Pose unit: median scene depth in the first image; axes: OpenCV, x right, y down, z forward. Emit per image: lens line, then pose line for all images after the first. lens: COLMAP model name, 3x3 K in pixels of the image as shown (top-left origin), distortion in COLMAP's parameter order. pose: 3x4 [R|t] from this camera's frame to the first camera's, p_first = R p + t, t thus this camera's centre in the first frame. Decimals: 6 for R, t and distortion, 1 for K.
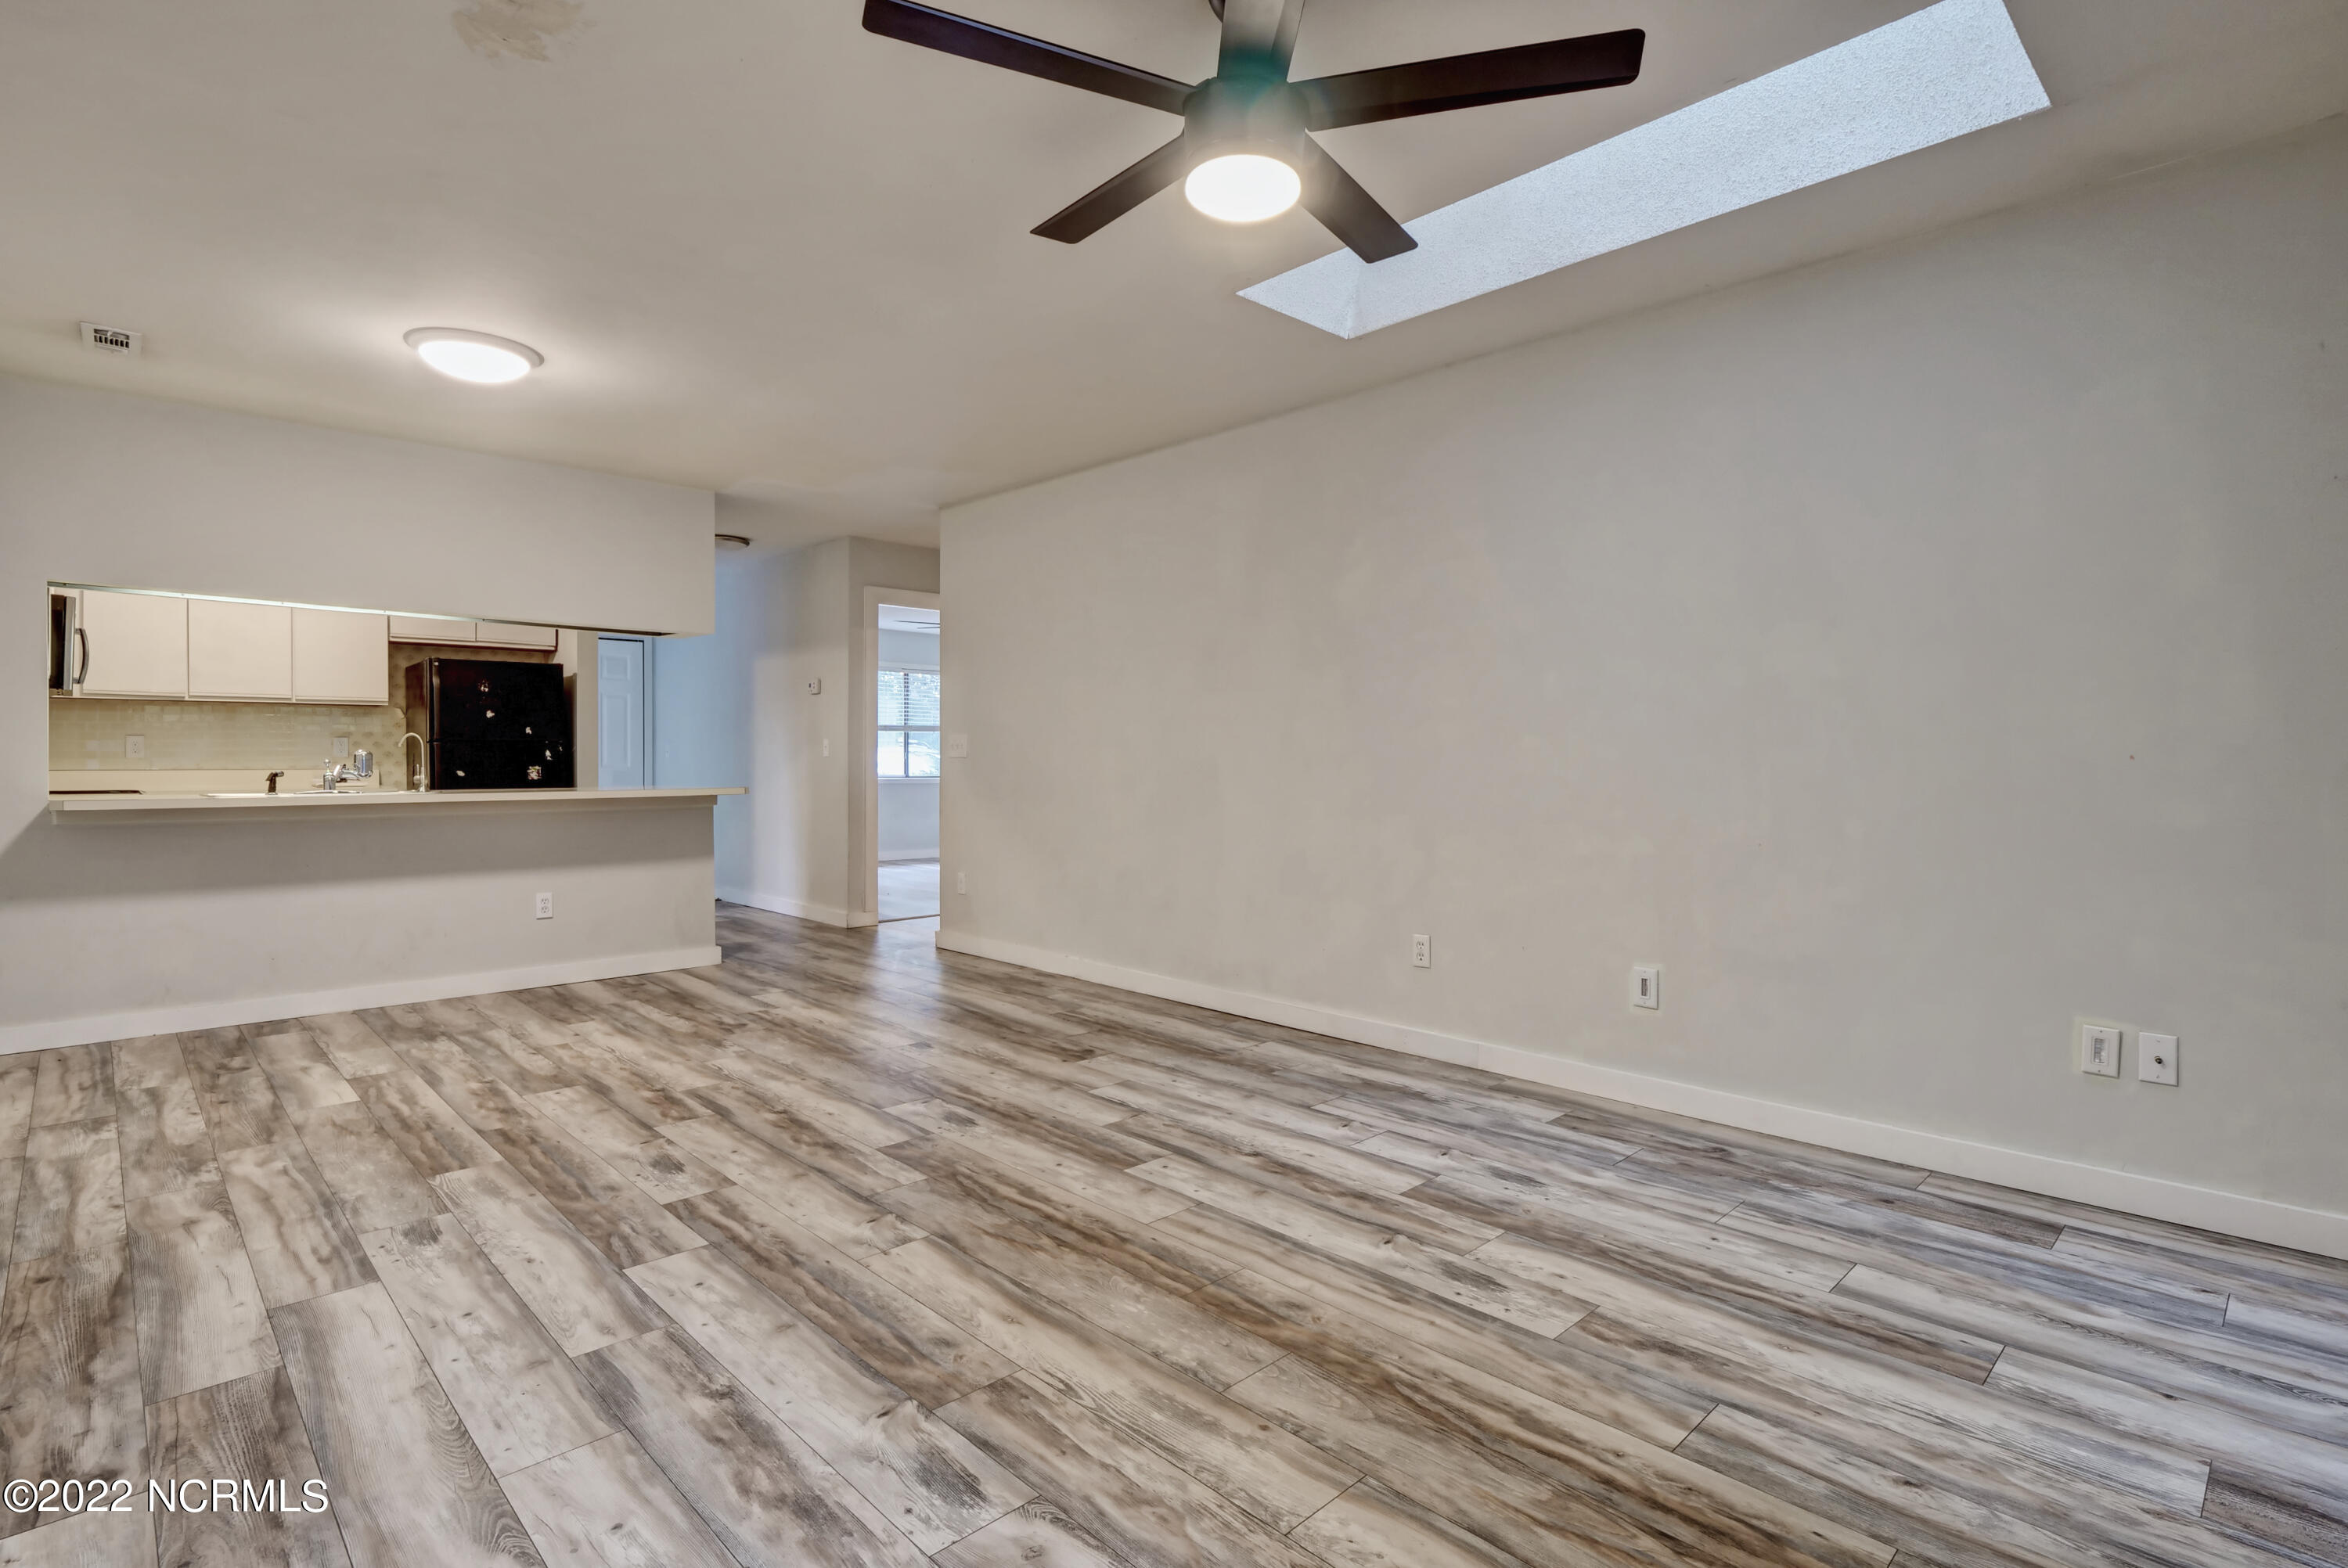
lens RADIAL K [[1142.9, 0, 1170.6], [0, 1142.9, 777.3], [0, 0, 1]] dist [-0.021714, 0.005122]
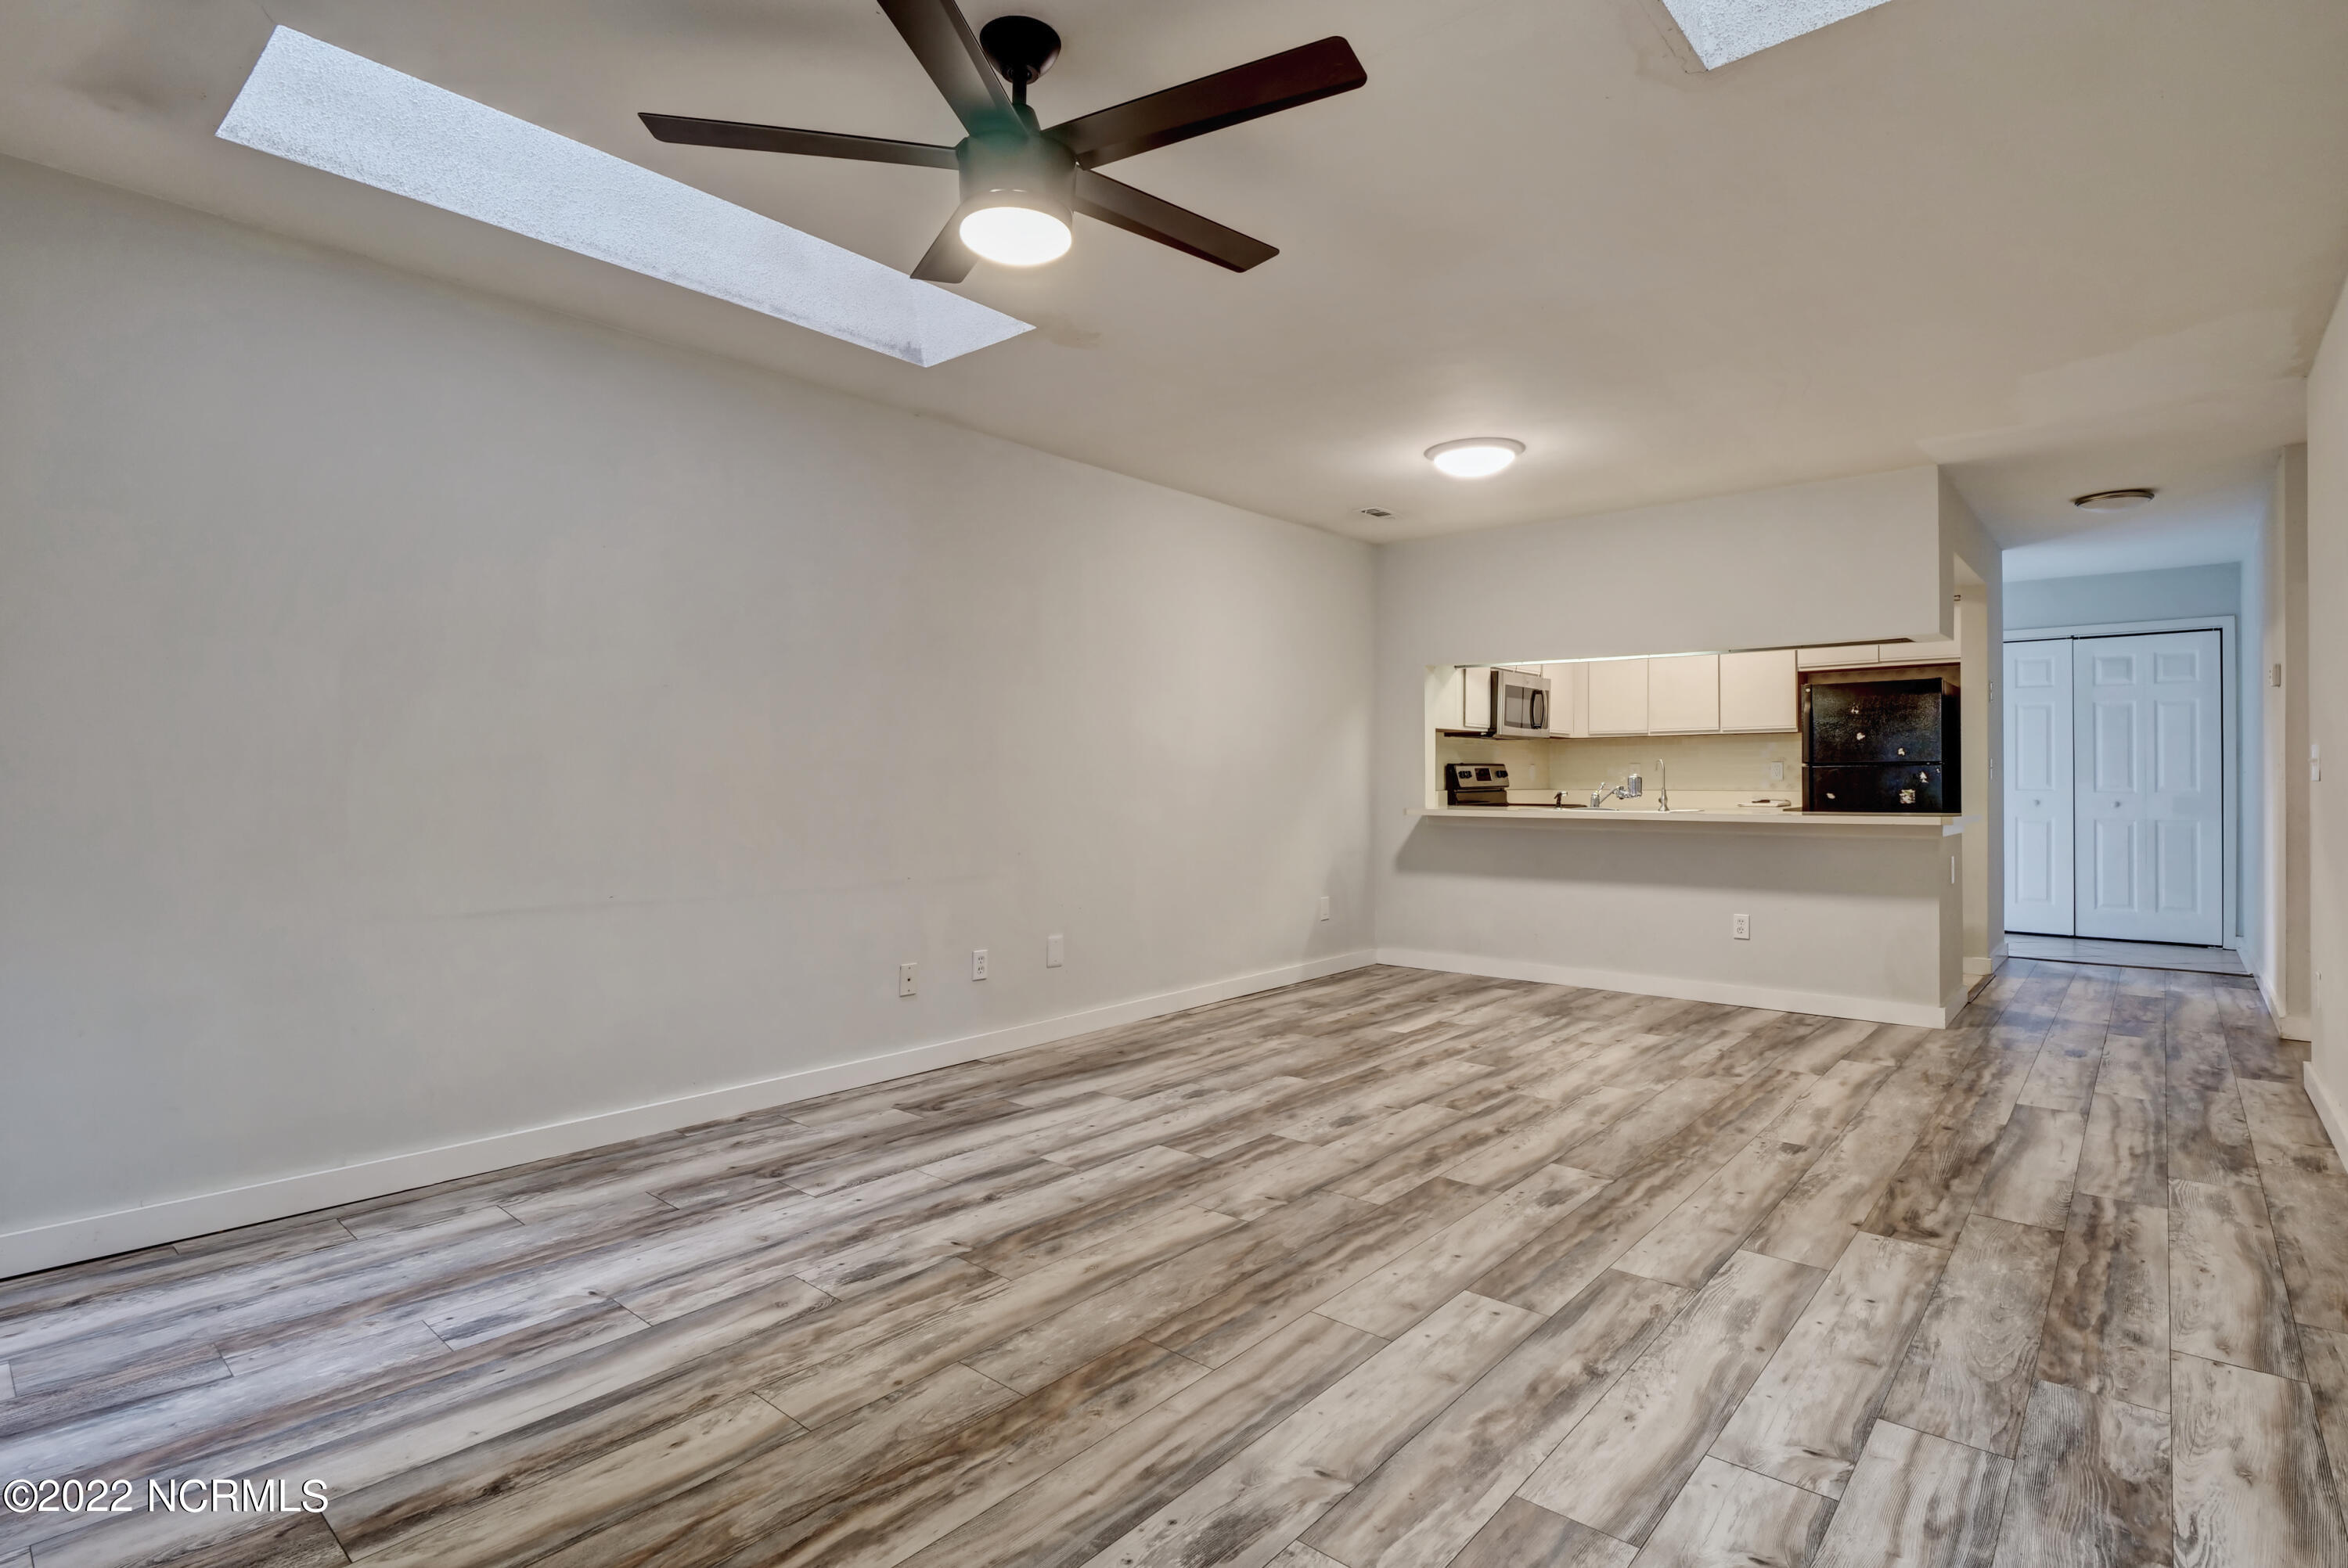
lens RADIAL K [[1141.0, 0, 1170.3], [0, 1141.0, 772.2], [0, 0, 1]] dist [-0.008082, -0.004973]
pose [[0.083900, -0.006016, -0.996456, 0.699596], [-0.016594, 0.999835, -0.007433, -0.015098], [0.996336, 0.017159, 0.083787, 0.662569]]
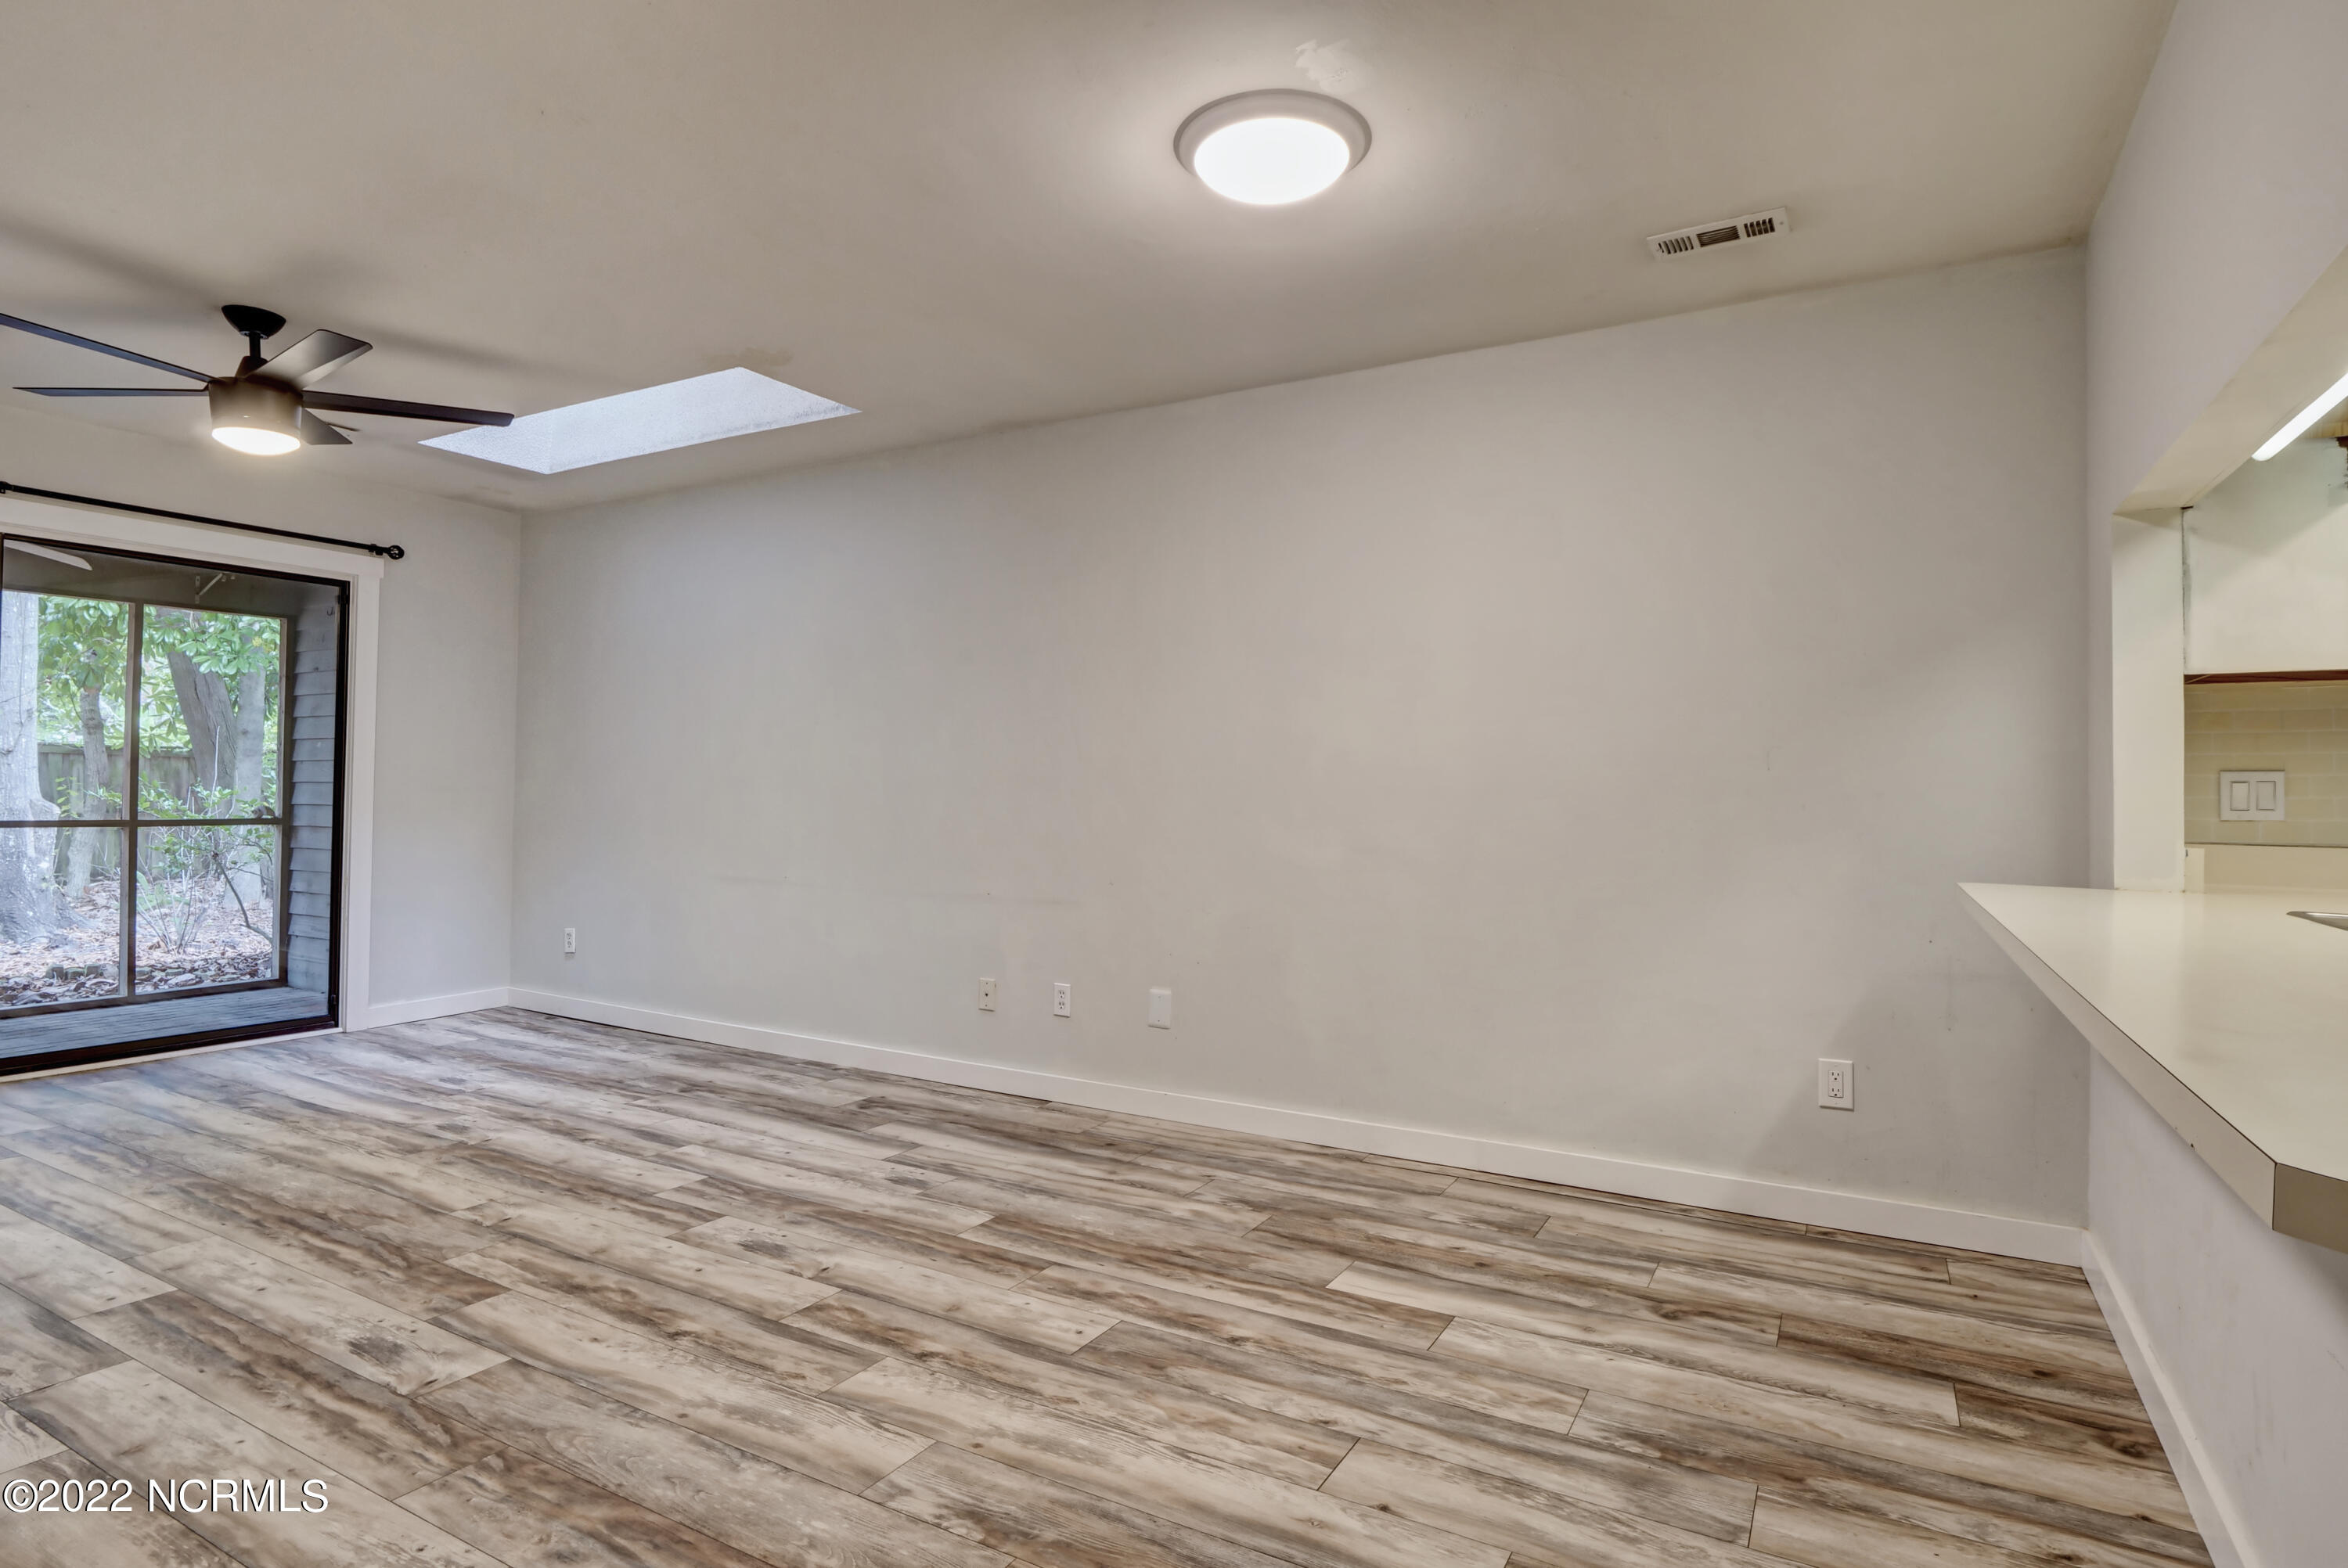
lens RADIAL K [[1219.4, 0, 1169.1], [0, 1219.4, 773.7], [0, 0, 1]] dist [-0.007818, -0.000498]
pose [[-0.960394, -0.018017, -0.278064, -0.446643], [-0.018620, 0.999827, -0.000470, -0.039963], [0.278024, 0.004726, -0.960562, 1.894848]]
